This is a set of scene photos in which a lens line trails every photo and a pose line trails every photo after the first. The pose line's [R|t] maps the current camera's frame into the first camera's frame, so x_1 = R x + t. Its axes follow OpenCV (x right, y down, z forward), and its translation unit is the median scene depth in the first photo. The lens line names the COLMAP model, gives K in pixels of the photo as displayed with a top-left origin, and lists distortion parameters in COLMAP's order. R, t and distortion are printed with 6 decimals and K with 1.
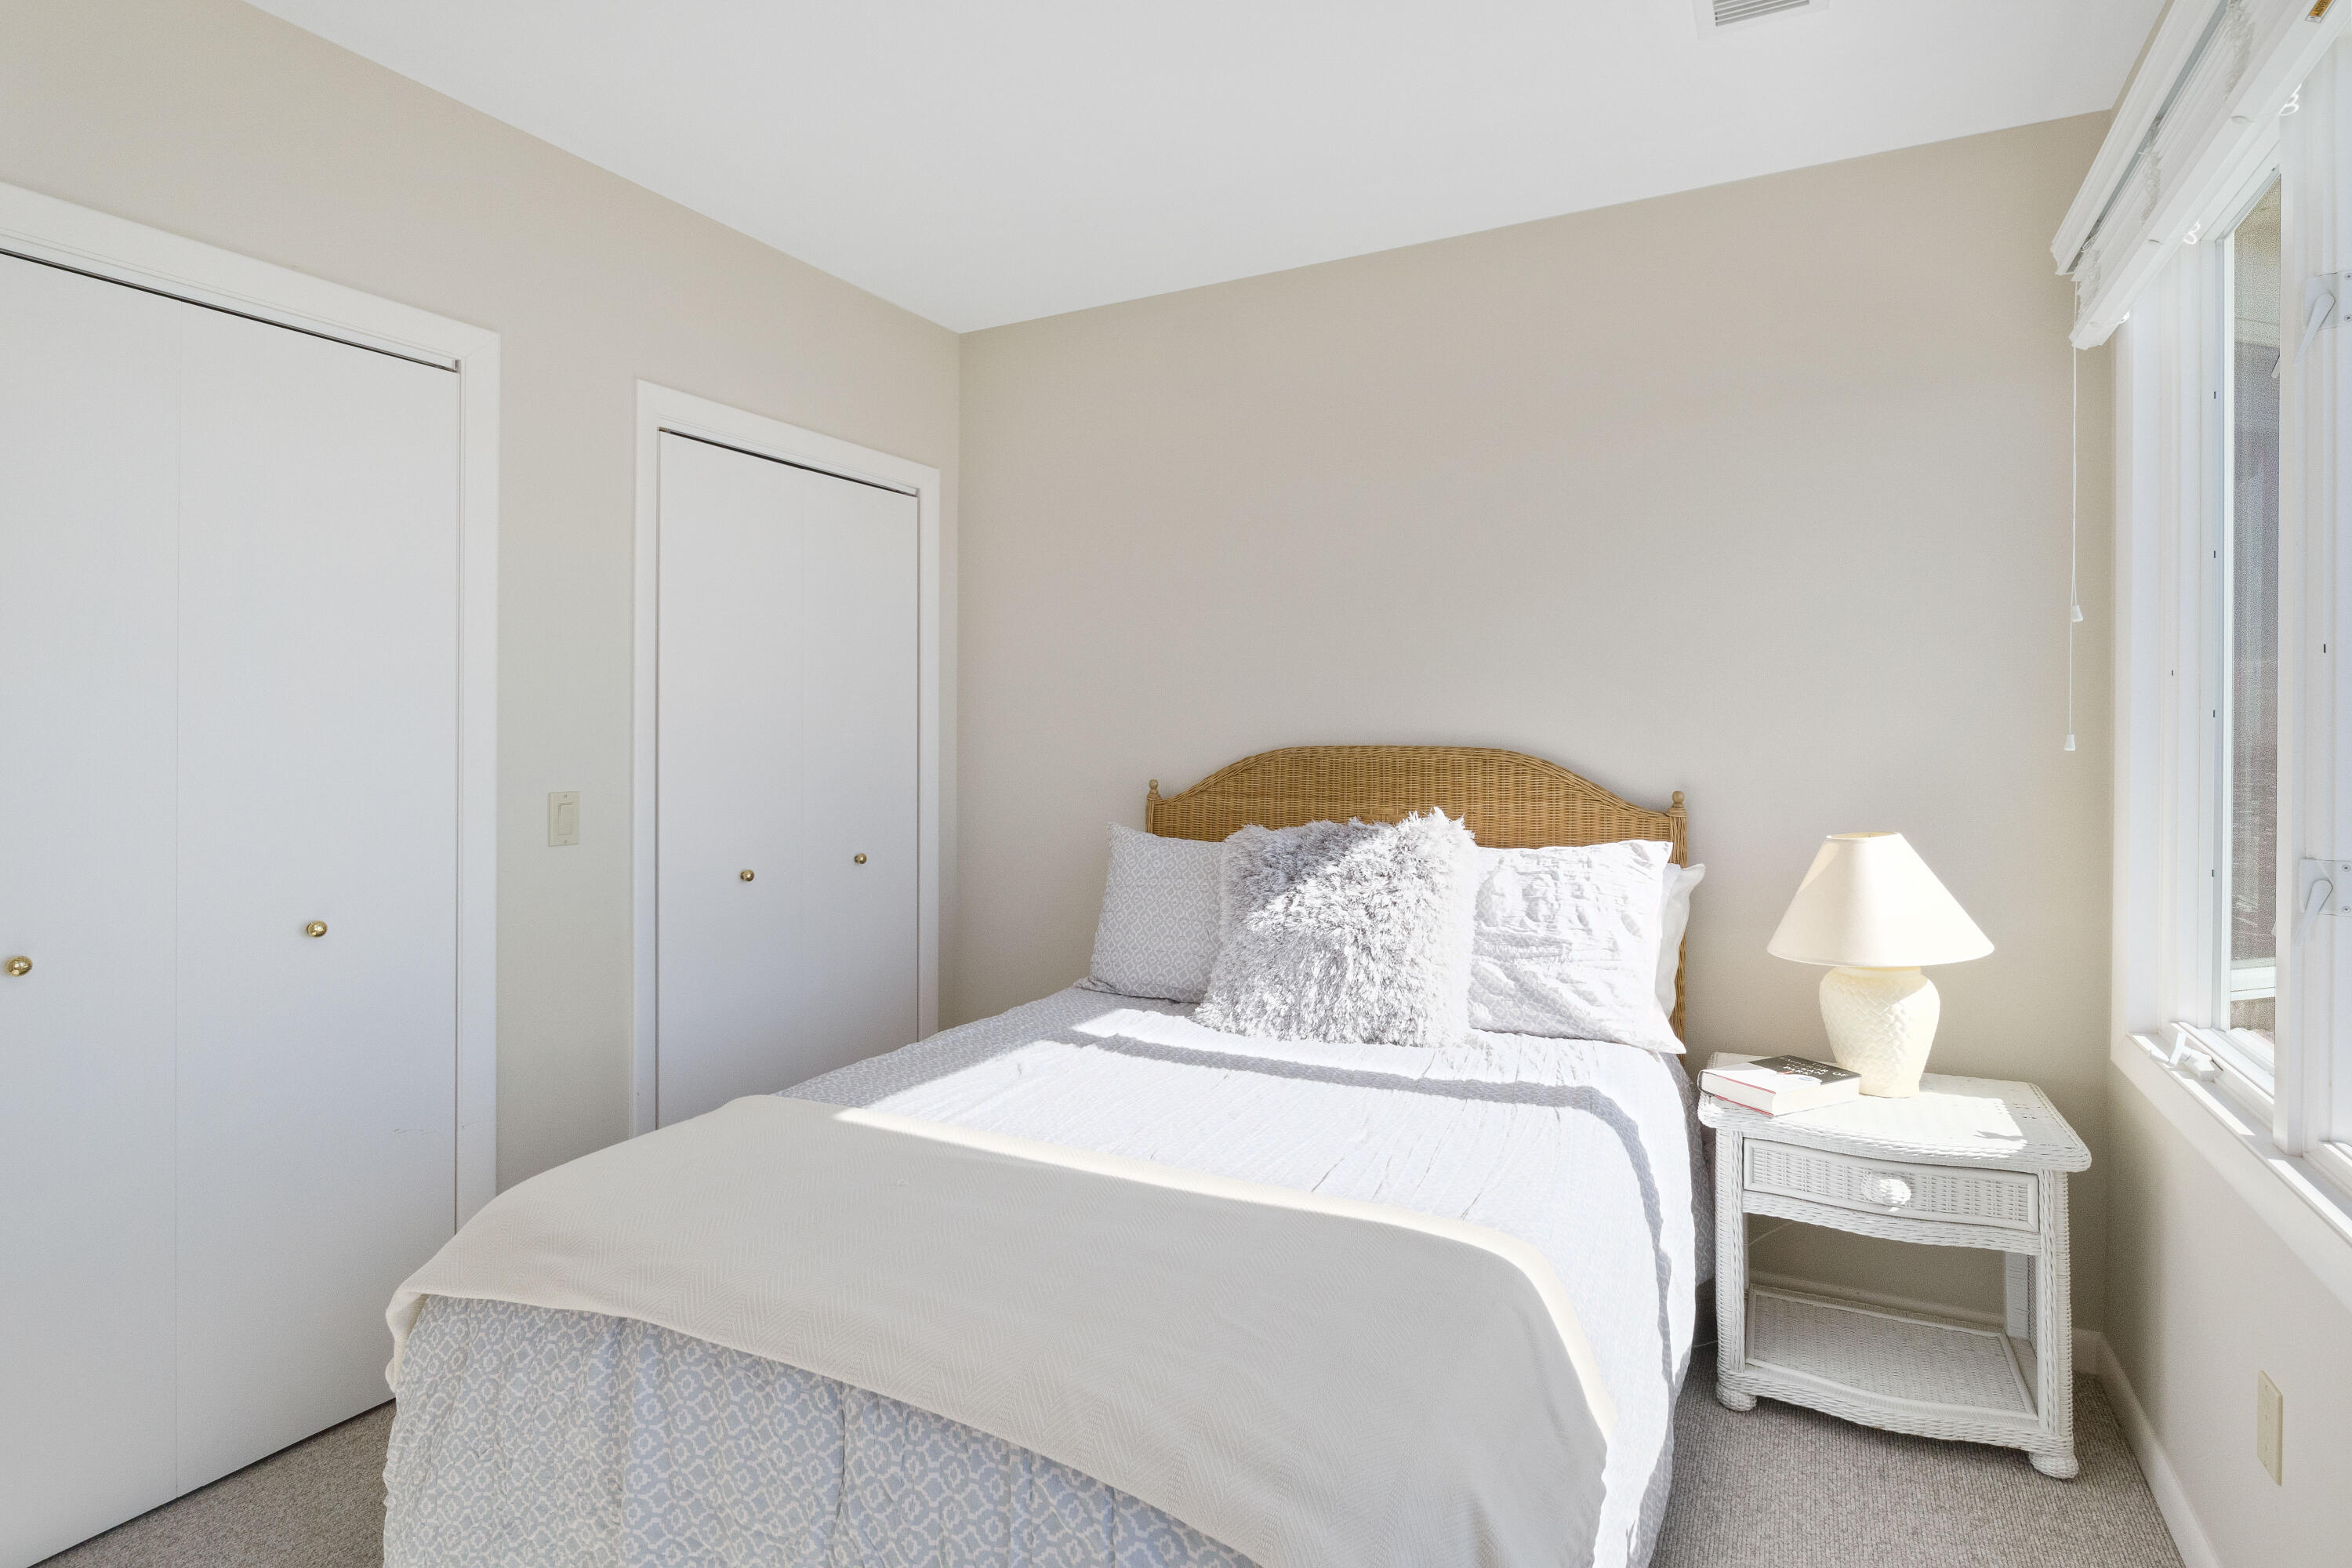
lens RADIAL K [[1198.6, 0, 1172.2], [0, 1198.6, 764.2], [0, 0, 1]] dist [-0.006337, -0.000390]
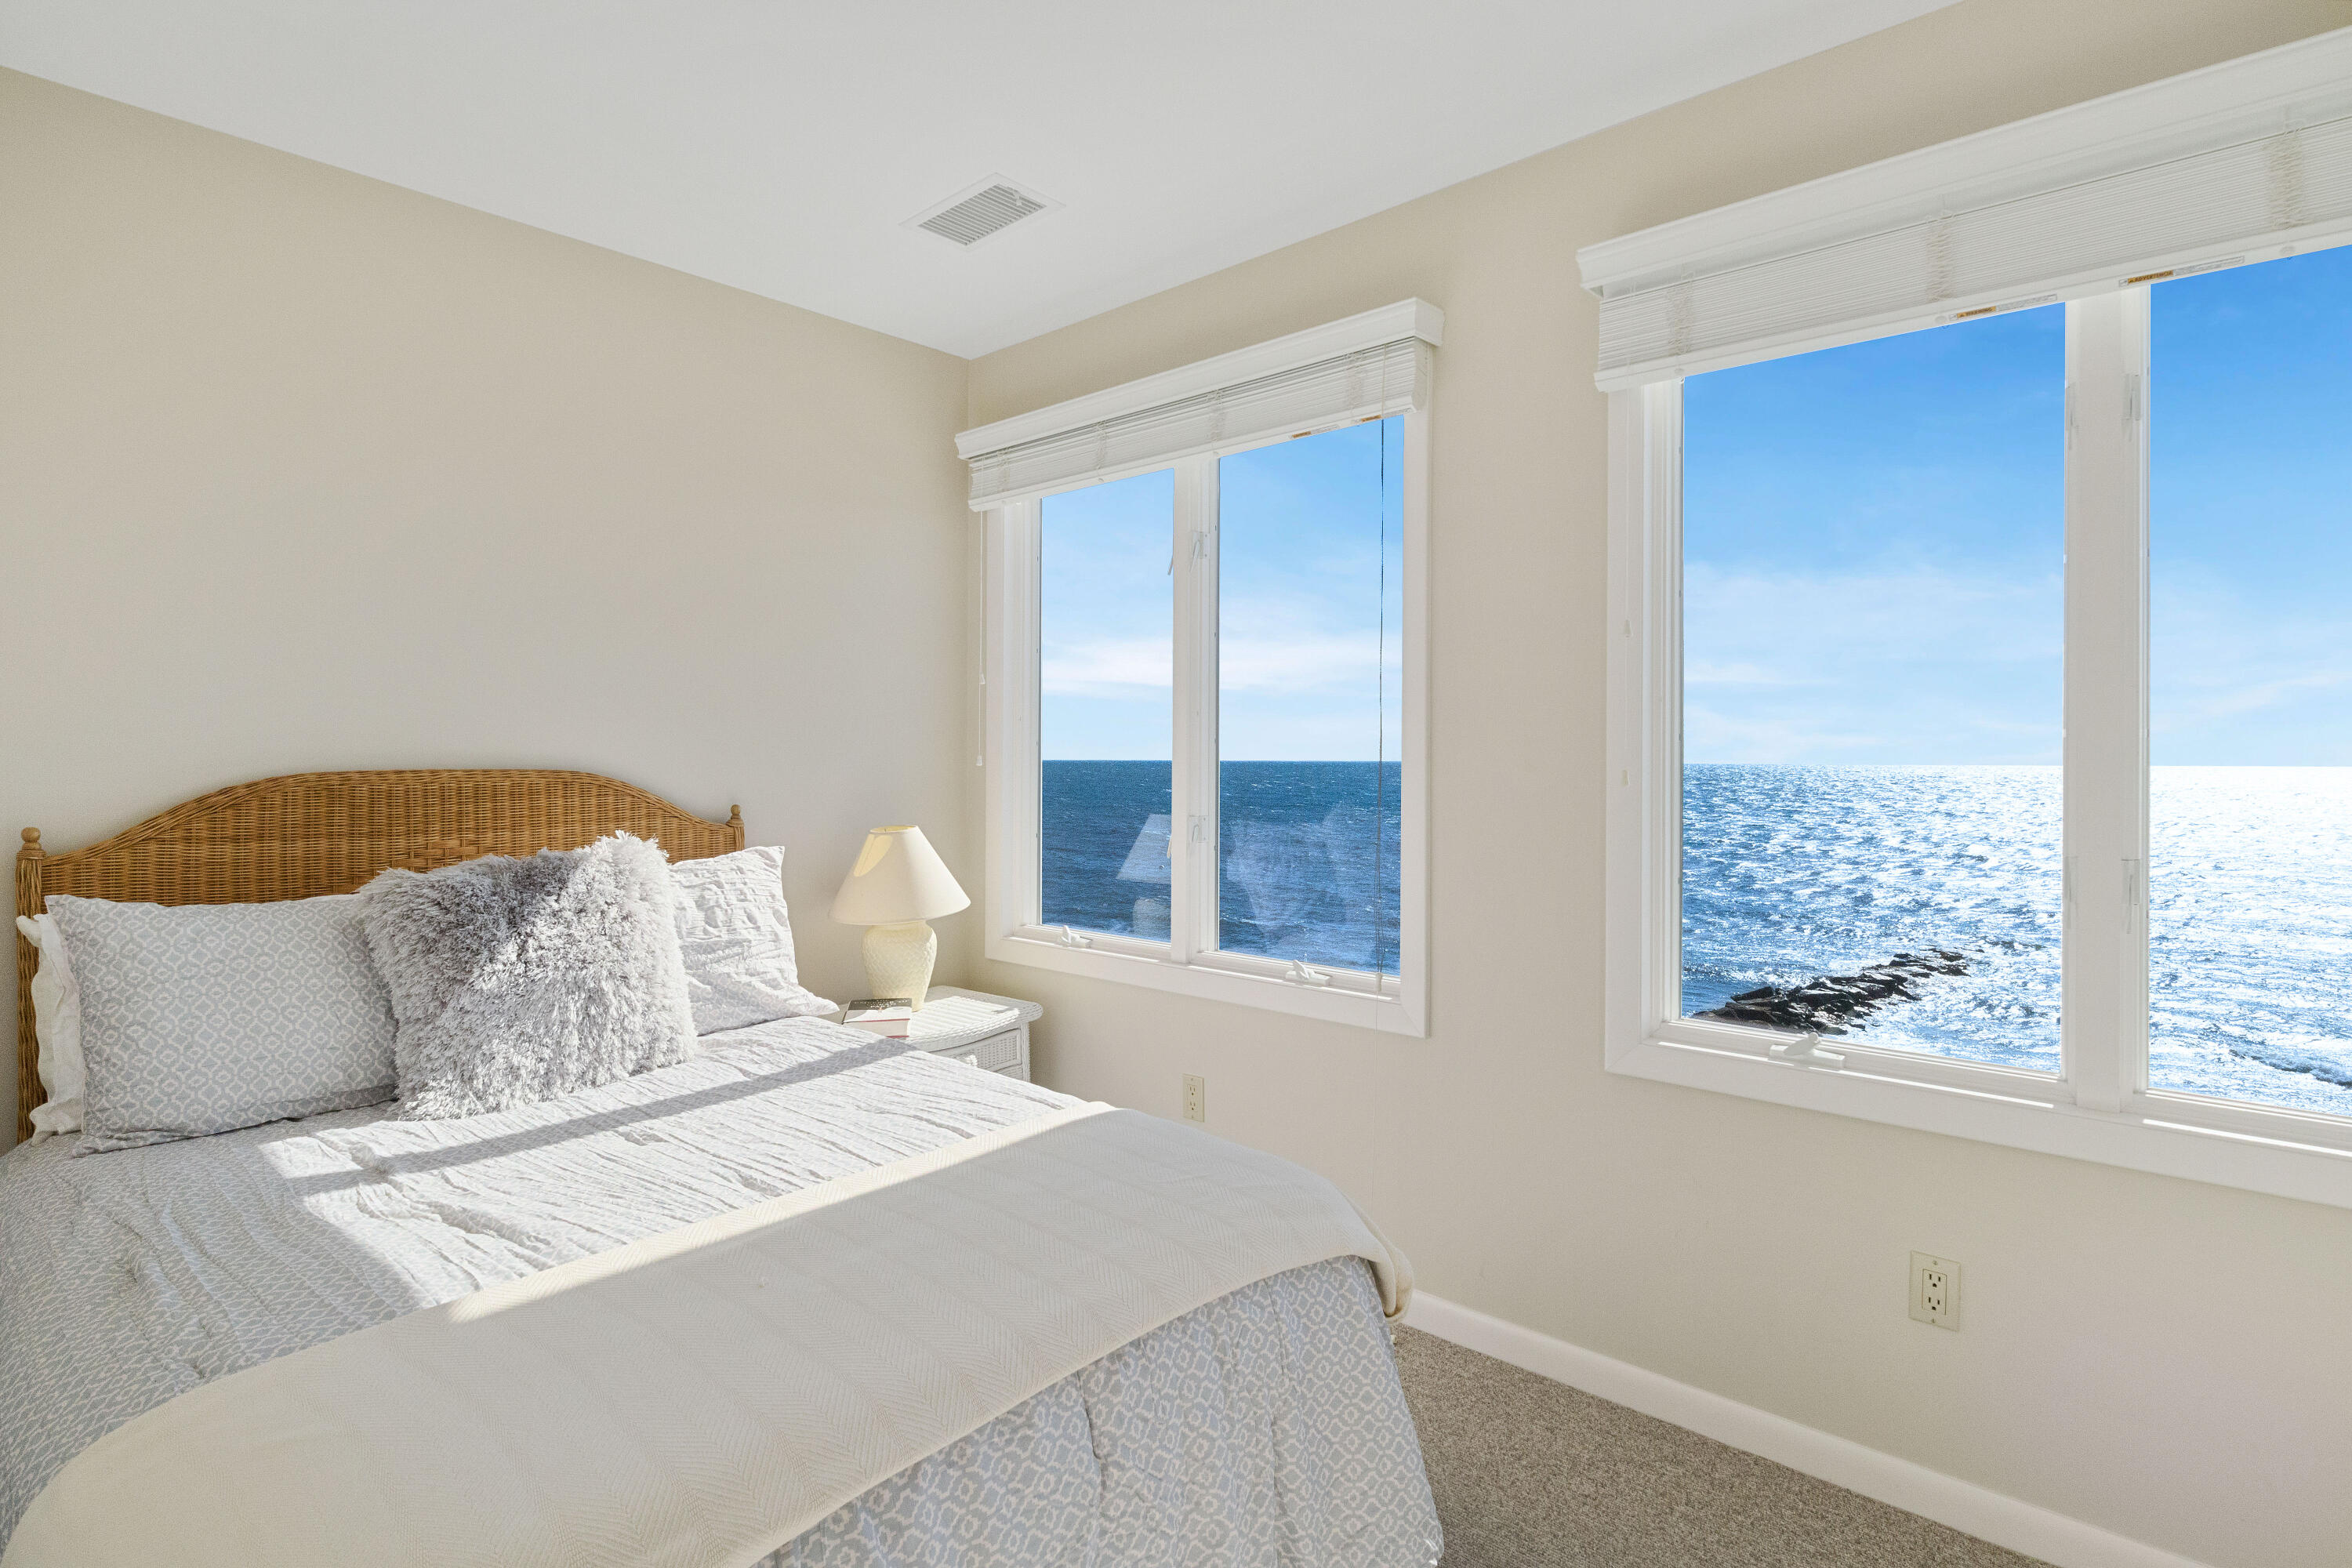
lens RADIAL K [[1198.6, 0, 1162.6], [0, 1198.6, 778.8], [0, 0, 1]] dist [-0.006337, -0.000390]
pose [[0.235459, -0.019854, 0.971682, -0.653883], [0.023752, 0.999610, 0.014669, -0.010845], [-0.971594, 0.019626, 0.235838, 0.340971]]
